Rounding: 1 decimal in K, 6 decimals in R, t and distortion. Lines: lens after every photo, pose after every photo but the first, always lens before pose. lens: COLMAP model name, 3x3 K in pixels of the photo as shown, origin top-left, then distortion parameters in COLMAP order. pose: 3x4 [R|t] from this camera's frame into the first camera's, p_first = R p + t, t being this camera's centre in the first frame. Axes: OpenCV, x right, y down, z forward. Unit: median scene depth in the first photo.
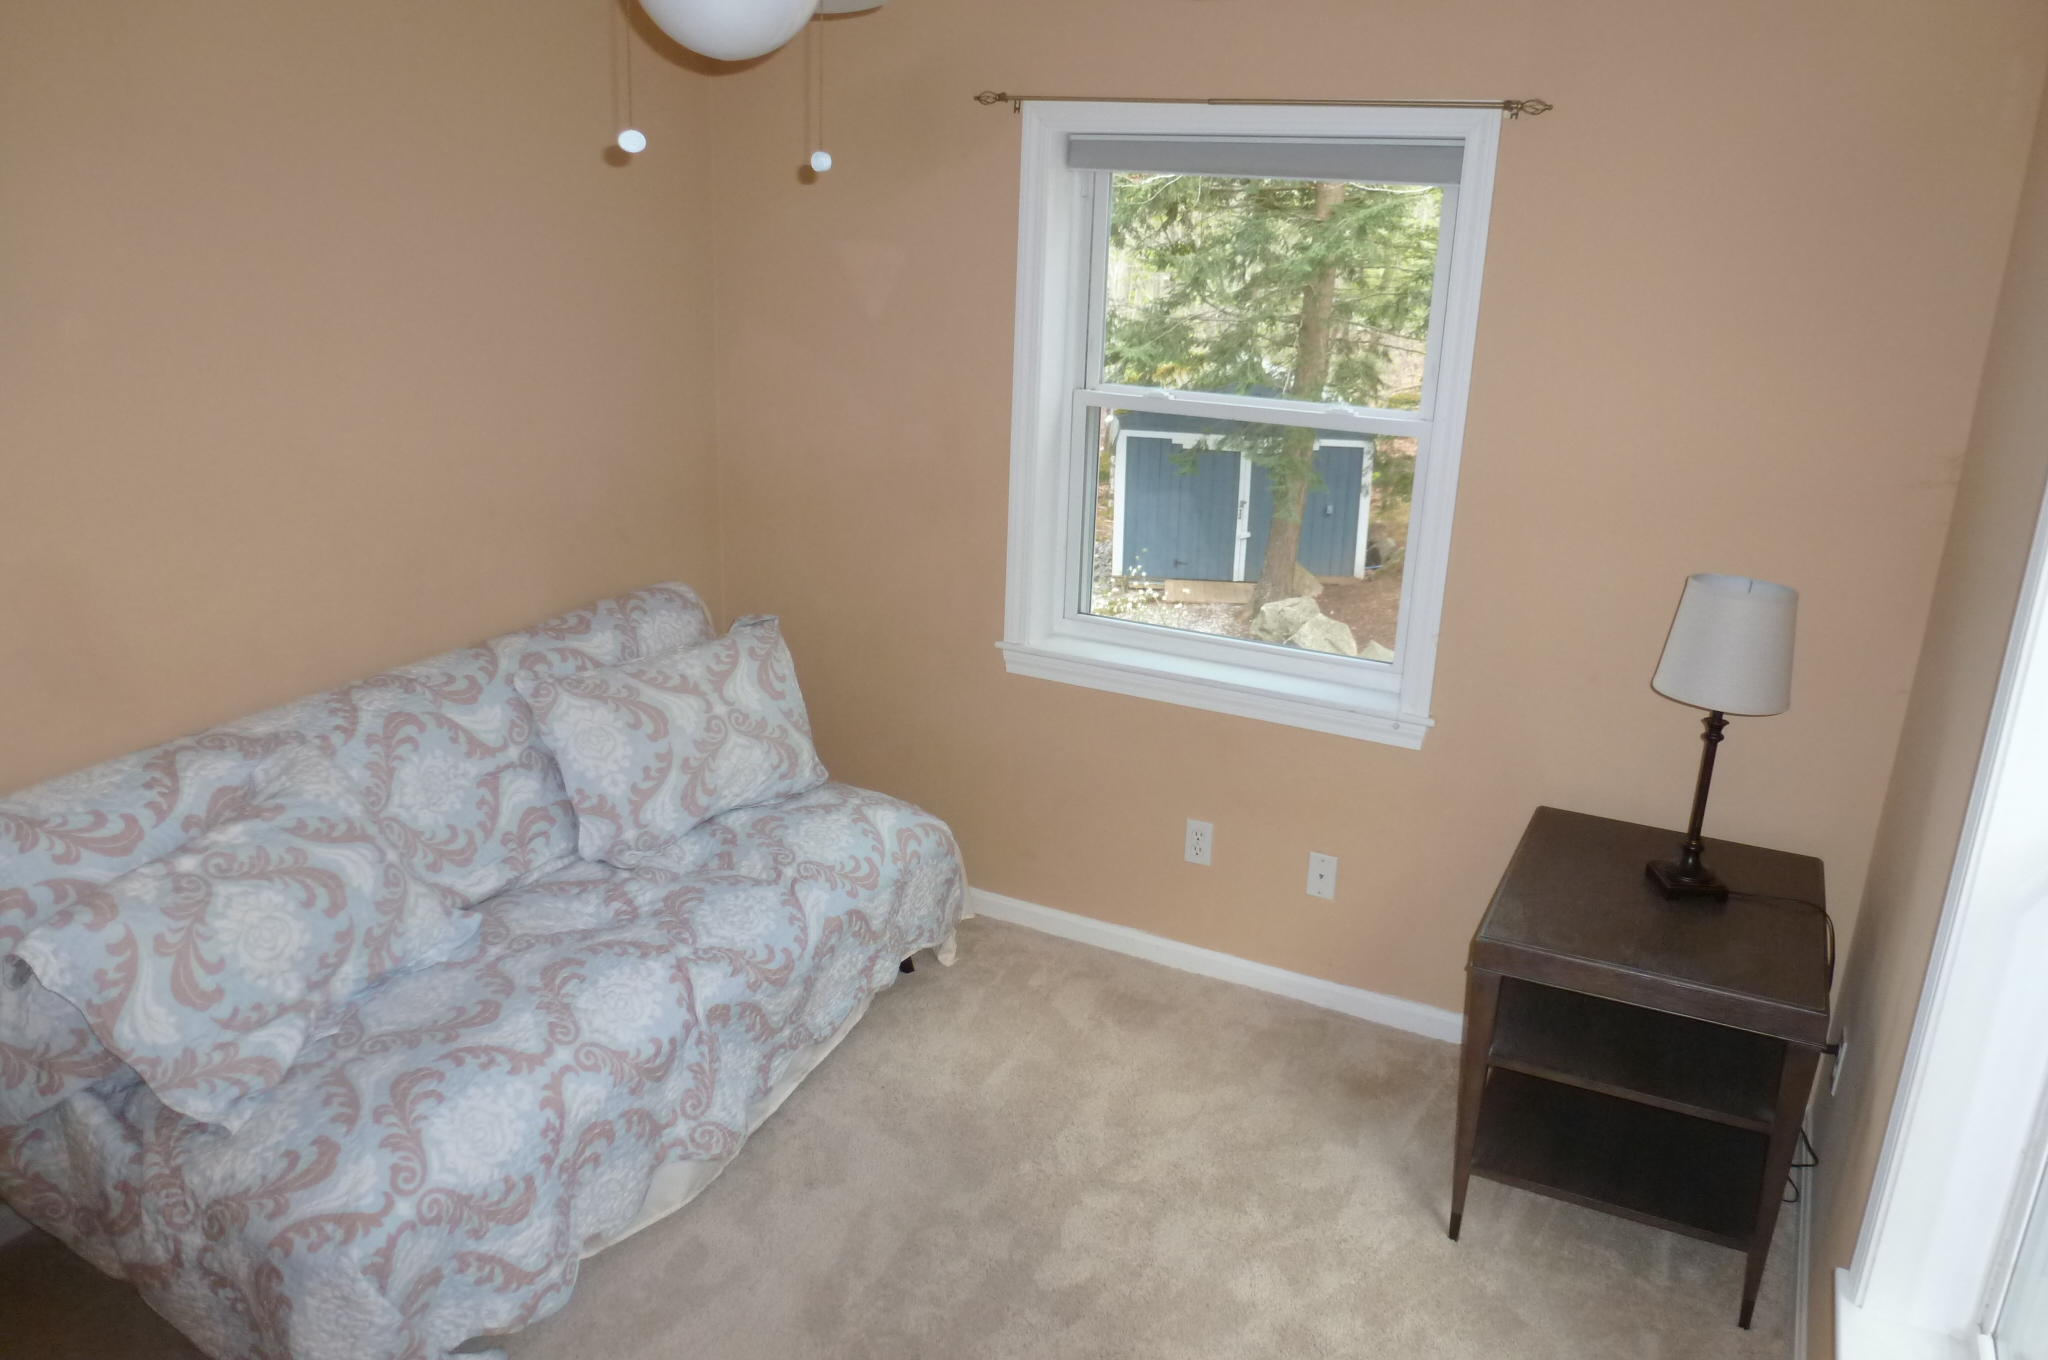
lens RADIAL K [[1485.0, 0, 1032.2], [0, 1485.0, 674.0], [0, 0, 1]] dist [-0.051155, 0.062674]
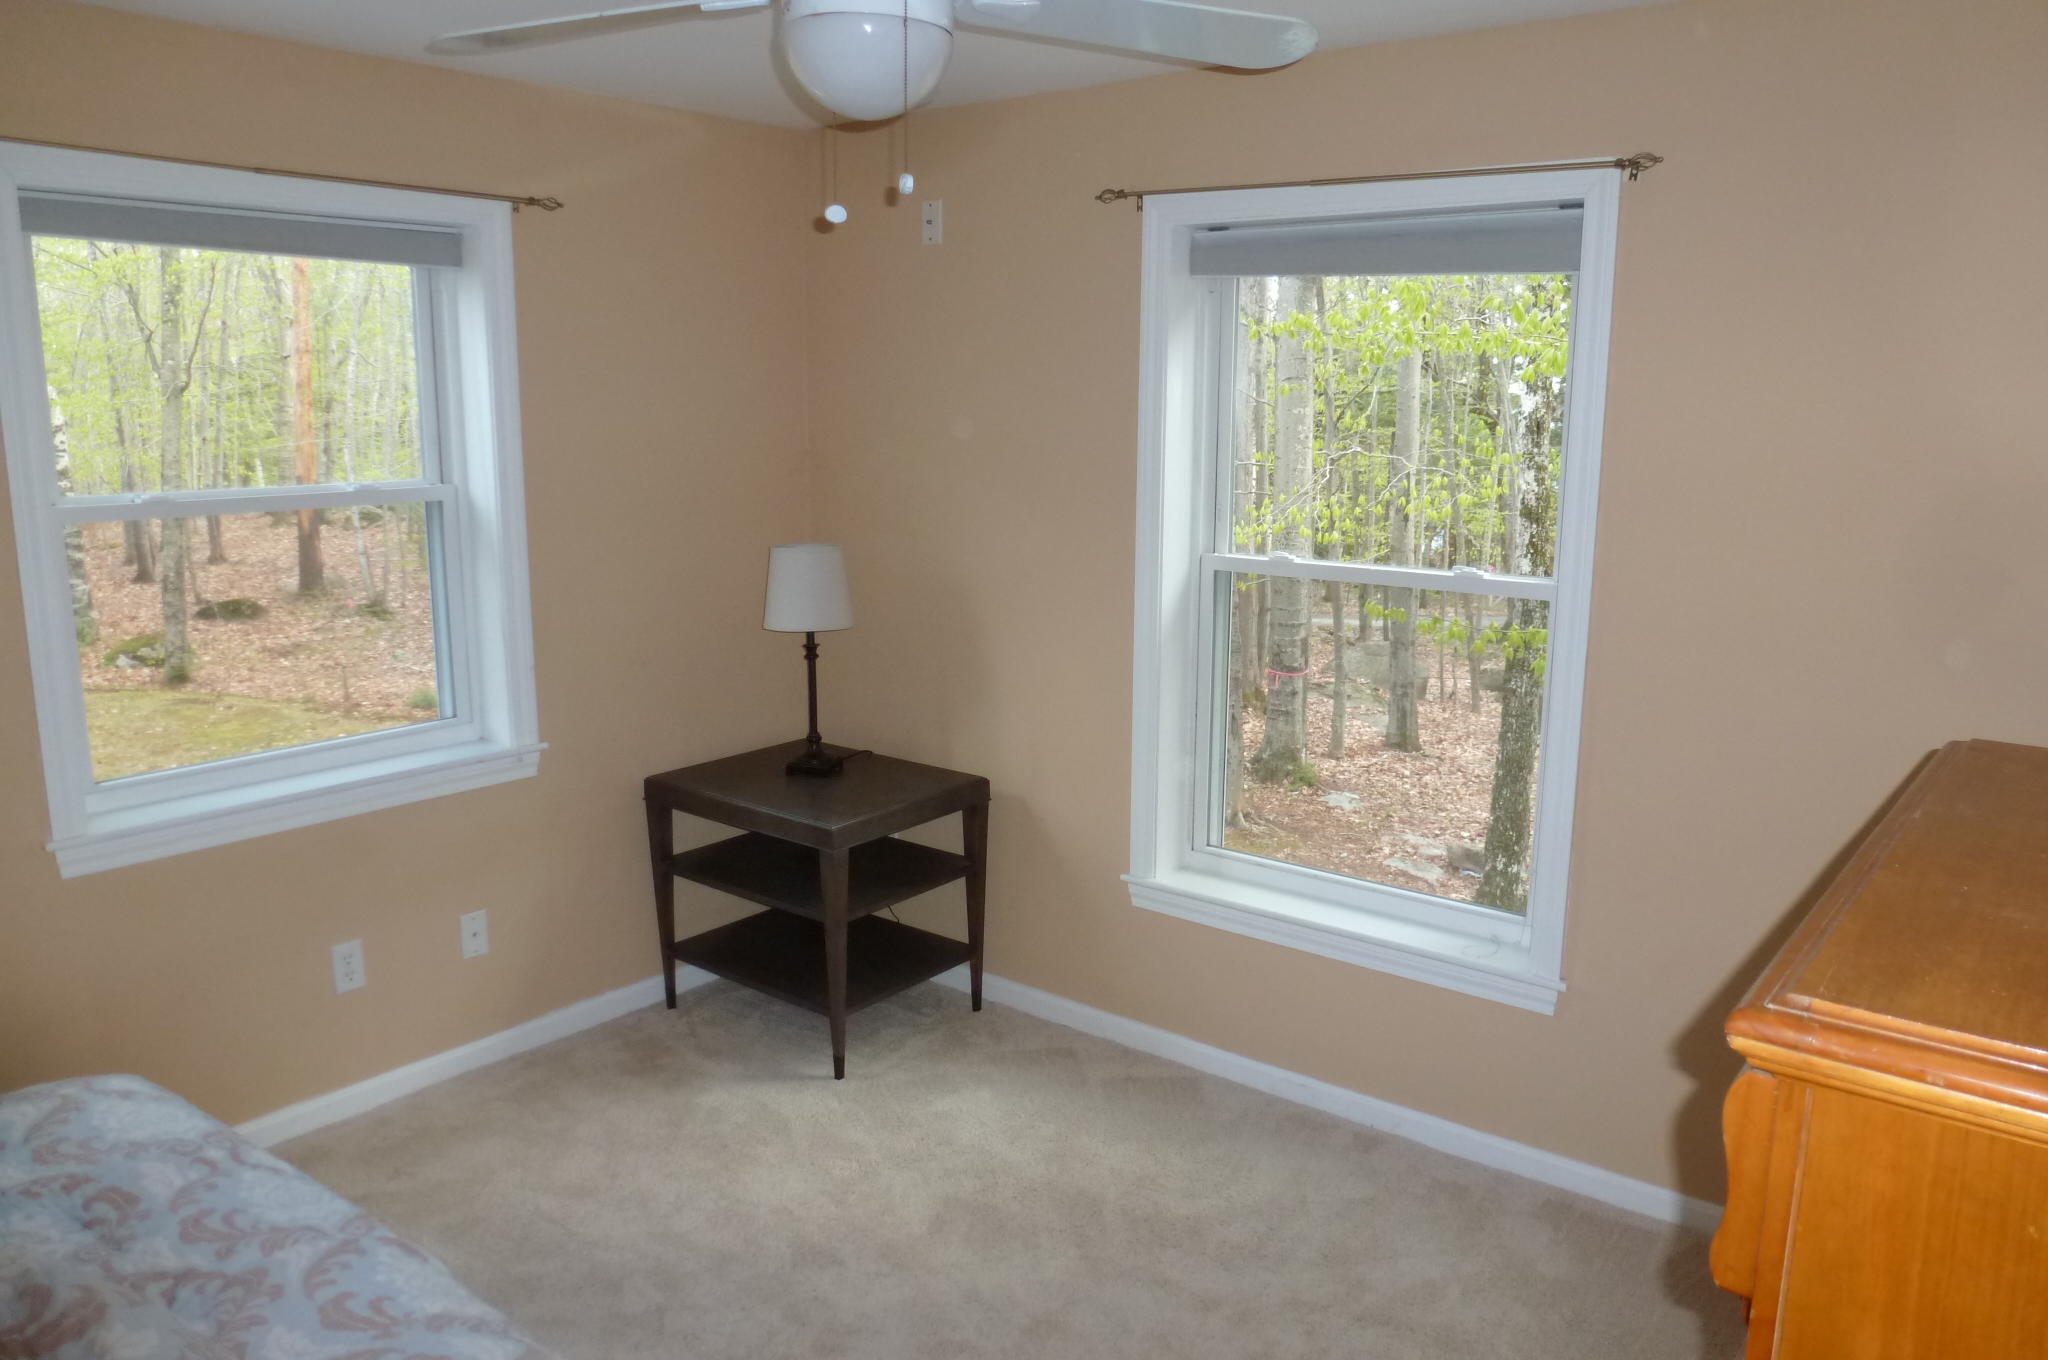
lens RADIAL K [[1485.0, 0, 1032.2], [0, 1485.0, 674.0], [0, 0, 1]] dist [-0.051155, 0.062674]
pose [[0.219182, -0.225871, 0.949179, -0.709500], [0.300545, 0.941161, 0.154562, -0.080935], [-0.928241, 0.251394, 0.274170, 0.357039]]
